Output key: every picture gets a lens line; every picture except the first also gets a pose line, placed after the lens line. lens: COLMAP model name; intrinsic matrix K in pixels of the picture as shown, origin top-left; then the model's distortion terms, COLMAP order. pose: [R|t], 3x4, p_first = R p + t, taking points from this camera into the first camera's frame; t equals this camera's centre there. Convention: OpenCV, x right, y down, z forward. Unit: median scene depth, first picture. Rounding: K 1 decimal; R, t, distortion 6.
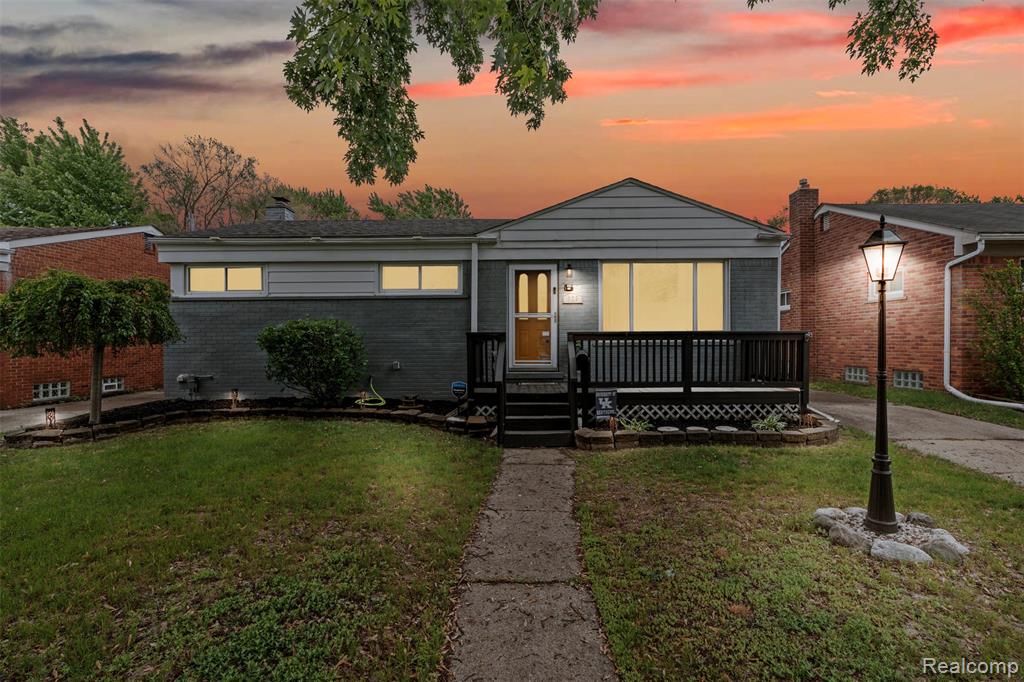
lens RADIAL K [[468.5, 0, 515.5], [0, 468.5, 341.6], [0, 0, 1]] dist [-0.009267, 0.001816]
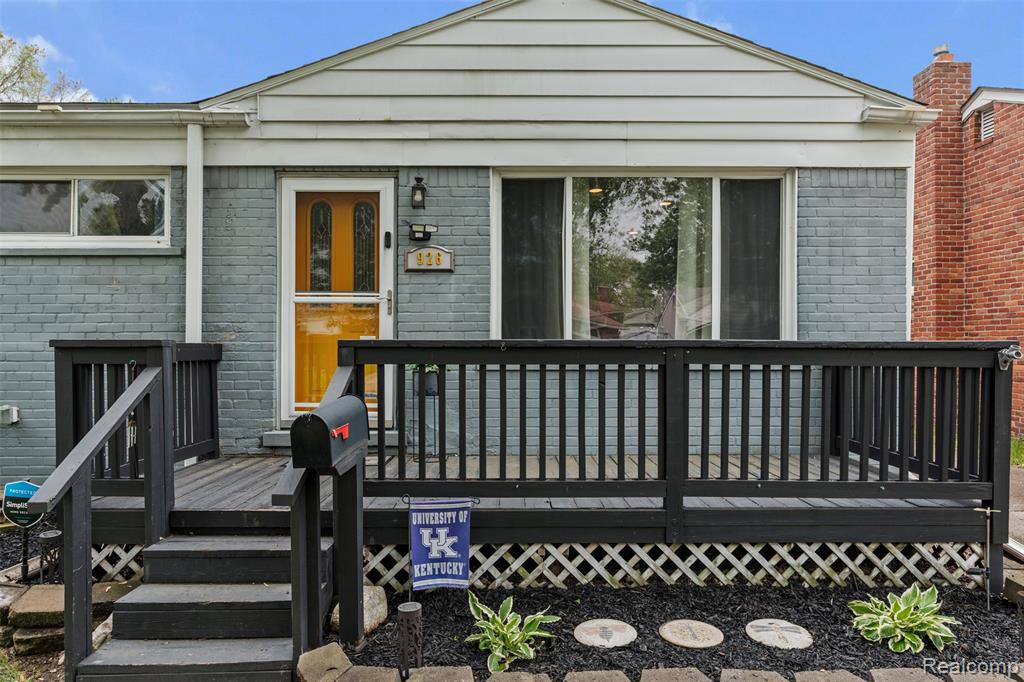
lens RADIAL K [[681.2, 0, 509.2], [0, 681.2, 342.1], [0, 0, 1]] dist [0.000452, 0.001637]
pose [[0.999774, 0.005612, 0.020502, 0.183990], [-0.005523, 0.999975, -0.004373, -0.014065], [-0.020526, 0.004259, 0.999780, 0.382441]]
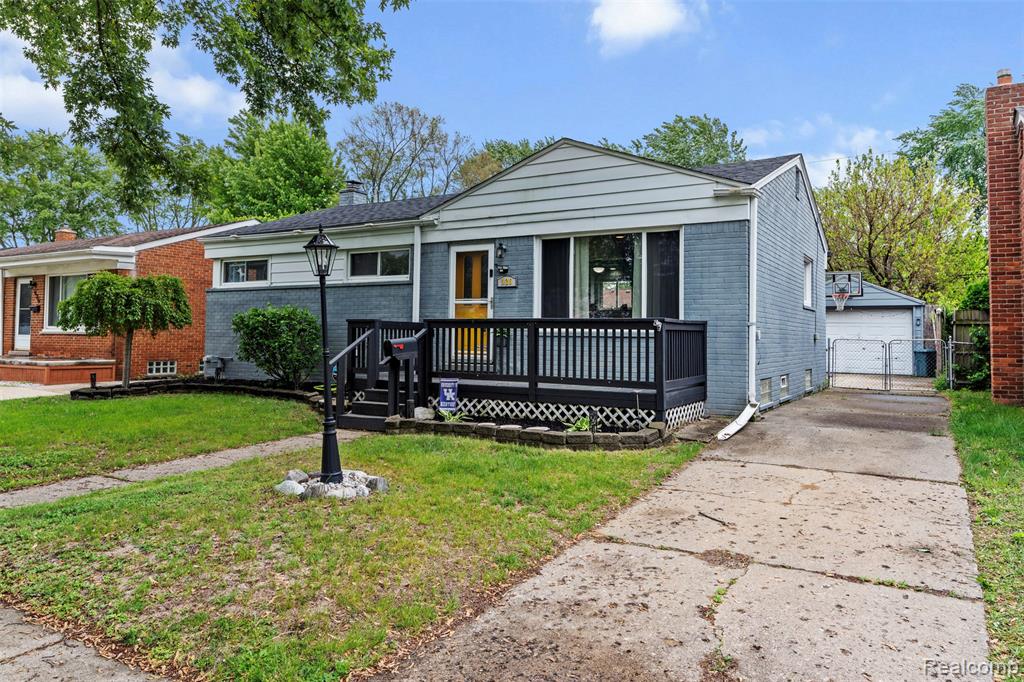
lens RADIAL K [[705.7, 0, 518.7], [0, 705.7, 299.6], [0, 0, 1]] dist [0.009050, -0.001100]
pose [[0.866198, -0.010707, -0.499586, 0.808478], [-0.015524, 0.998711, -0.048320, 0.005573], [0.499460, 0.049611, 0.864915, -0.134167]]
